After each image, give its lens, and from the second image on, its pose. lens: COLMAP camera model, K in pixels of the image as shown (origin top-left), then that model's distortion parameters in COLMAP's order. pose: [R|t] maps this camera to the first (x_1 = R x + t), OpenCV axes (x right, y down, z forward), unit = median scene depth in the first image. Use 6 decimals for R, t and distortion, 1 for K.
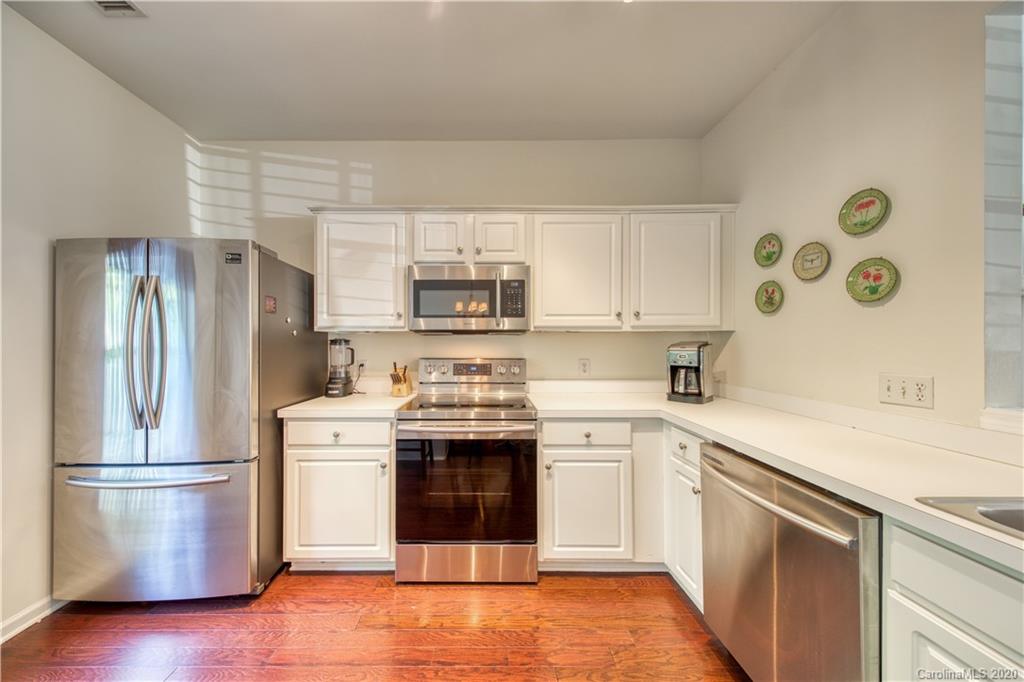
lens RADIAL K [[322.8, 0, 486.0], [0, 322.8, 345.6], [0, 0, 1]] dist [0.012627, -0.003148]
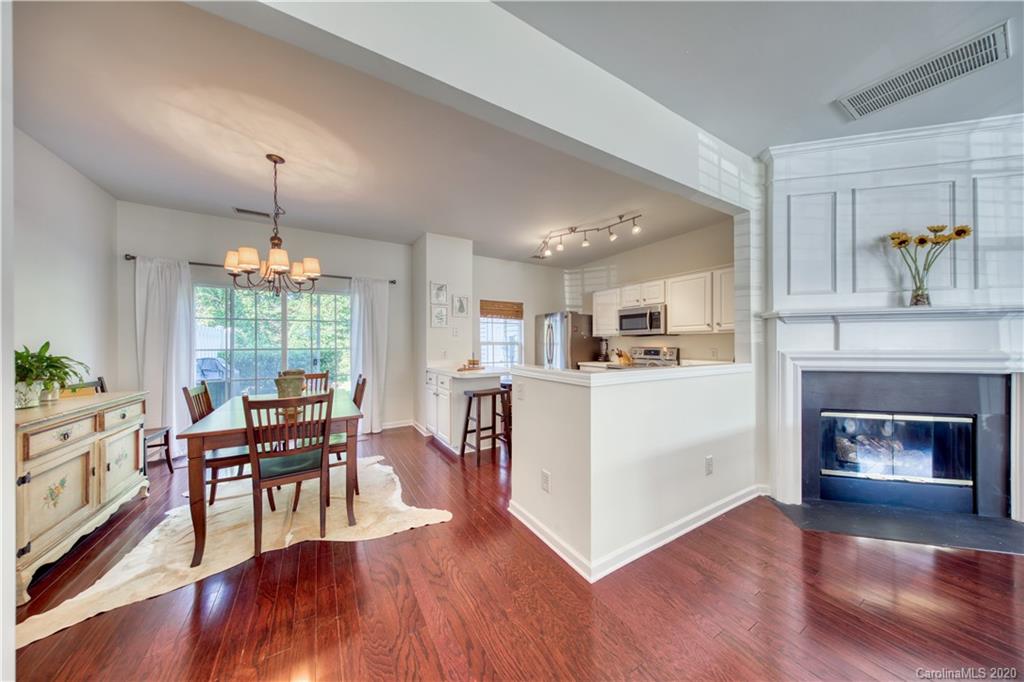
lens RADIAL K [[322.8, 0, 510.5], [0, 322.8, 343.2], [0, 0, 1]] dist [0.012627, -0.003148]
pose [[0.506703, -0.003701, -0.862113, 1.549408], [0.001527, 0.999993, -0.003395, 0.019729], [0.862119, 0.000404, 0.506705, -1.037730]]
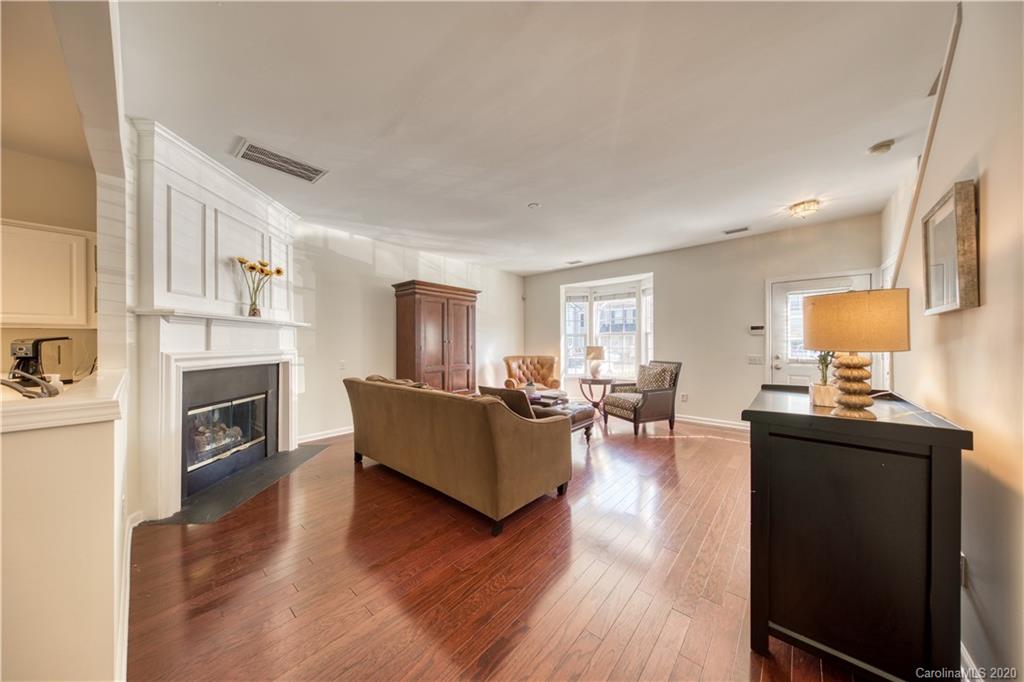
lens RADIAL K [[322.8, 0, 510.7], [0, 322.8, 343.0], [0, 0, 1]] dist [0.012627, -0.003148]
pose [[0.664172, -0.000701, 0.747579, 0.923757], [0.005524, 0.999977, -0.003970, 0.026332], [-0.747559, 0.006766, 0.664161, -1.180787]]
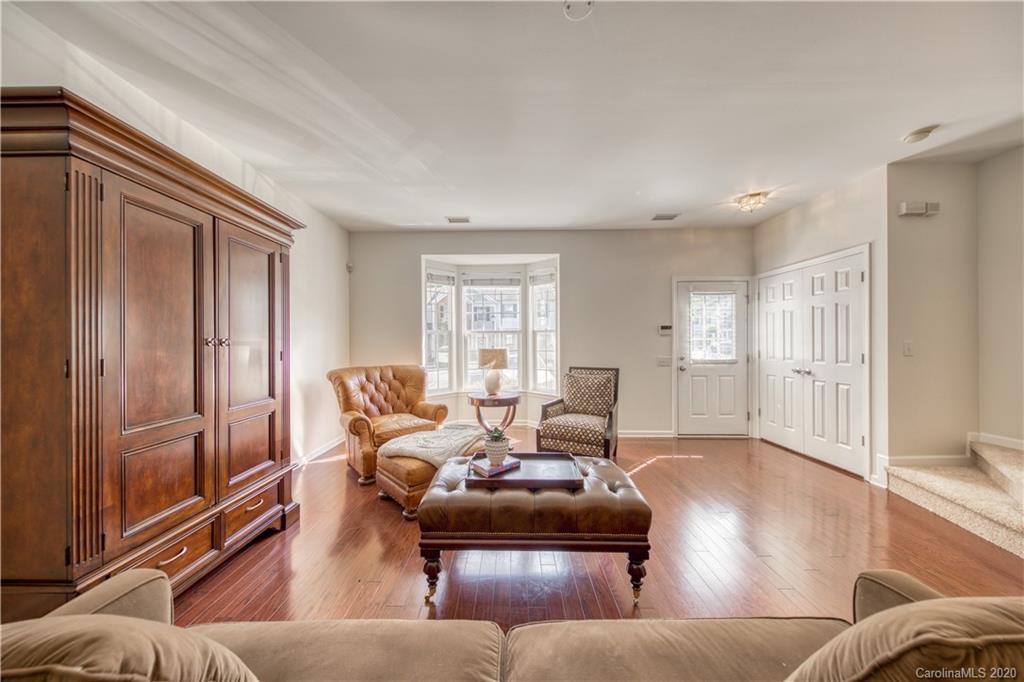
lens RADIAL K [[322.8, 0, 507.5], [0, 322.8, 342.4], [0, 0, 1]] dist [0.012627, -0.003148]
pose [[0.020644, -0.000330, 0.999787, 1.641351], [0.008366, 0.999965, 0.000158, 0.009086], [-0.999752, 0.008361, 0.020646, 0.086003]]
